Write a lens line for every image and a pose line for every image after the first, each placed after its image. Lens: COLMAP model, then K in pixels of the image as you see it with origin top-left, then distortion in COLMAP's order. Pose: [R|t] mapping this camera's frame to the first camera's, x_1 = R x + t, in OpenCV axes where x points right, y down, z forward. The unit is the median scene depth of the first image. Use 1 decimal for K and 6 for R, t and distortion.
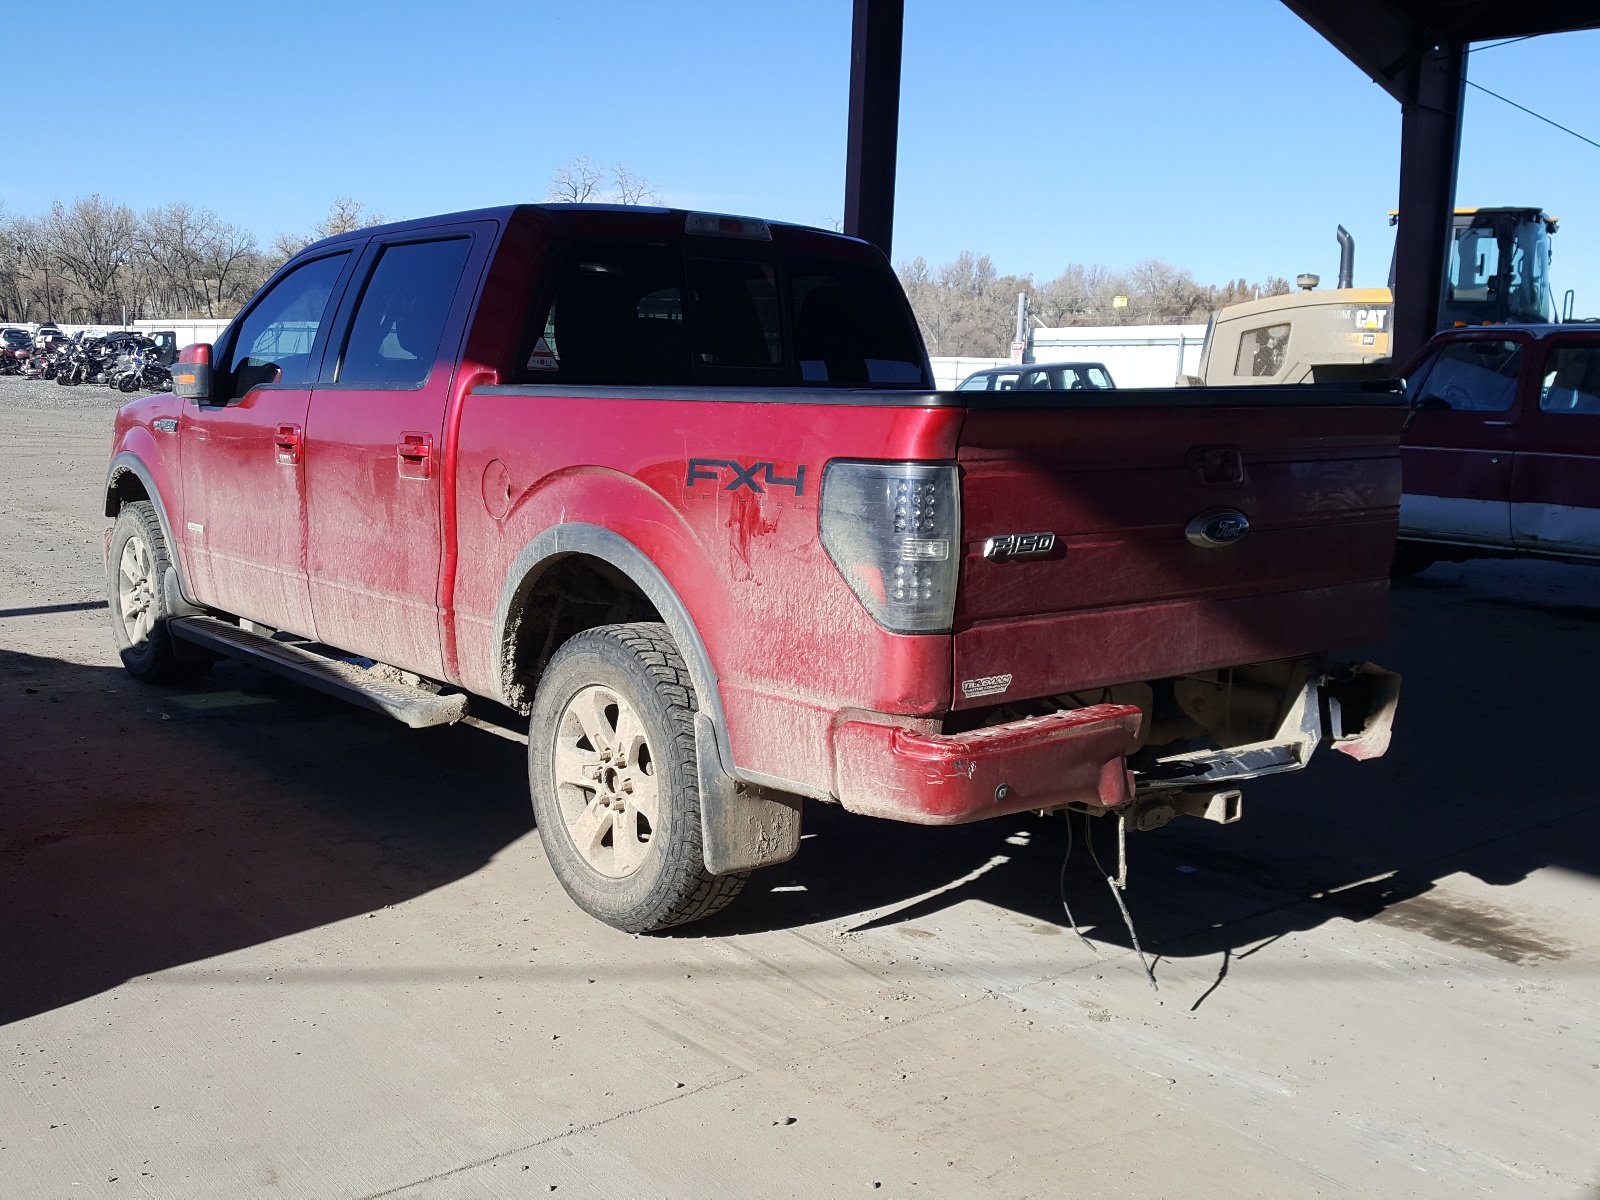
lens RADIAL K [[1586.0, 0, 766.3], [0, 1586.0, 601.5], [0, 0, 1]] dist [0.245995, -0.636311]
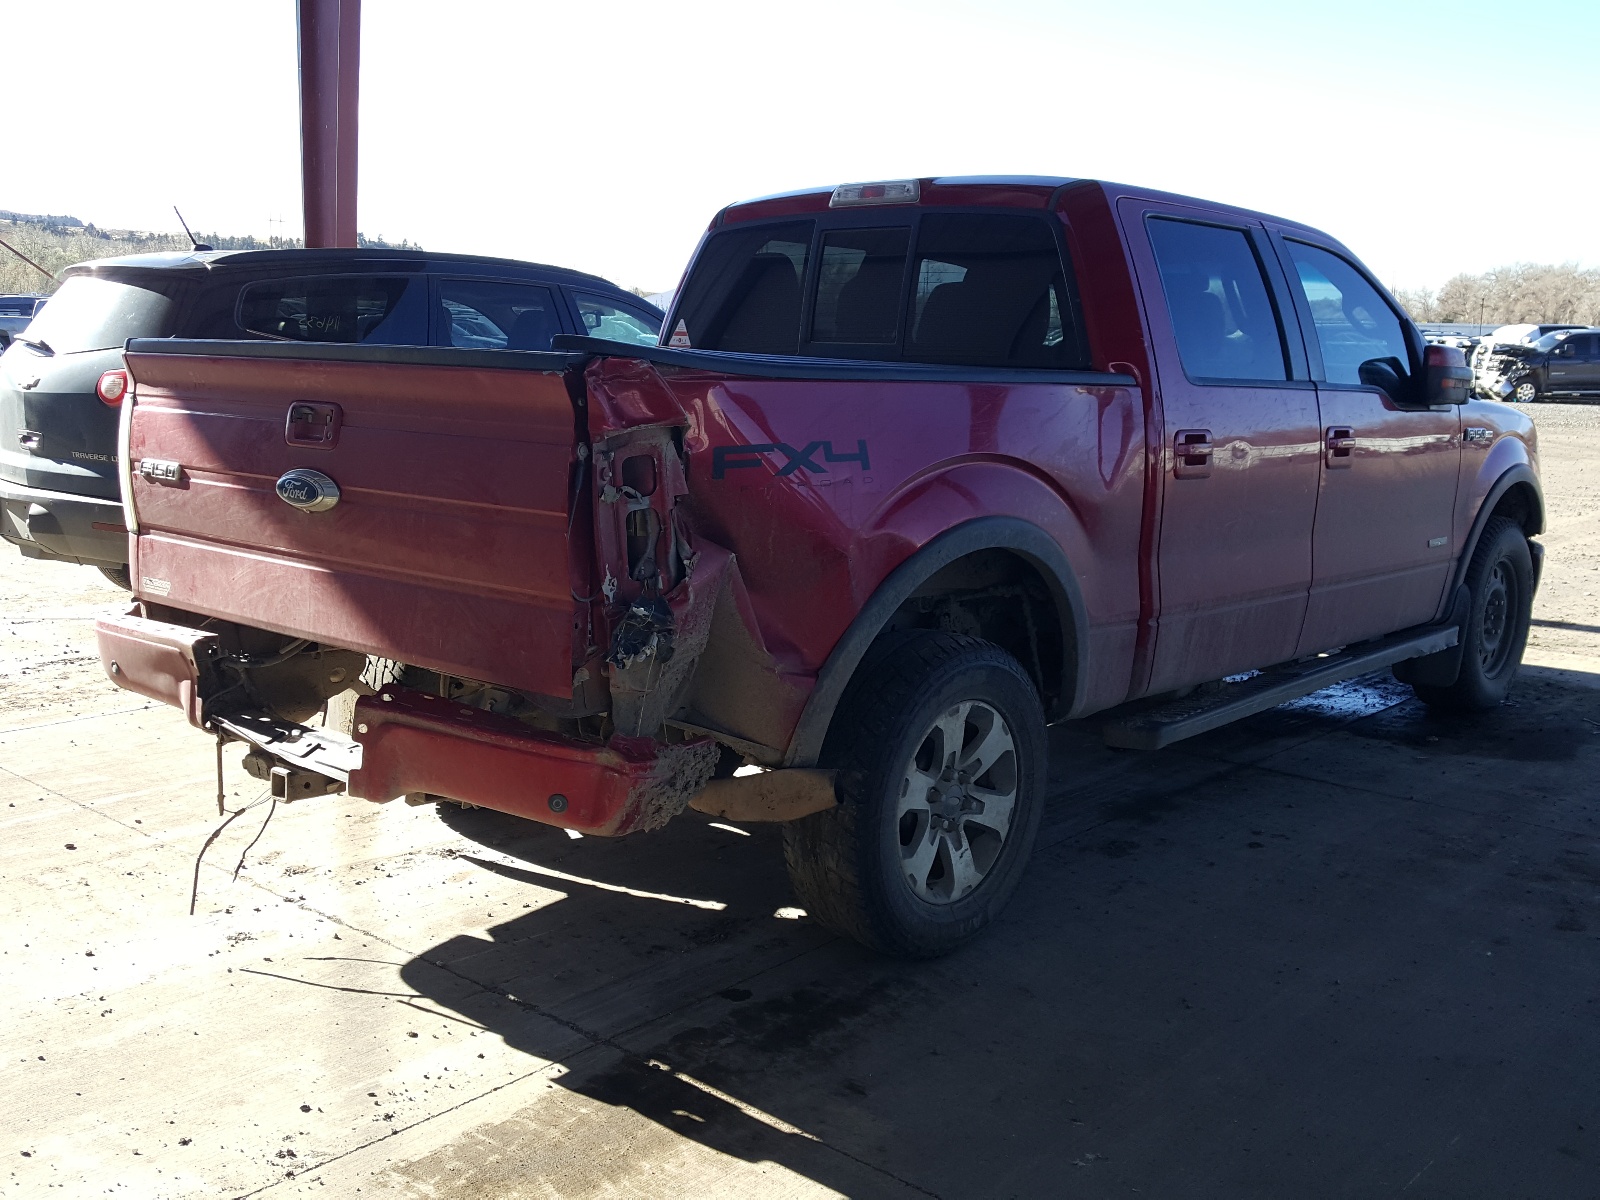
lens RADIAL K [[1586.0, 0, 766.3], [0, 1586.0, 601.5], [0, 0, 1]] dist [0.245995, -0.636311]
pose [[0.153664, 0.139525, -0.978223, 1.106472], [-0.157186, 0.980826, 0.115205, -0.116711], [0.975541, 0.136060, 0.172649, 0.984070]]
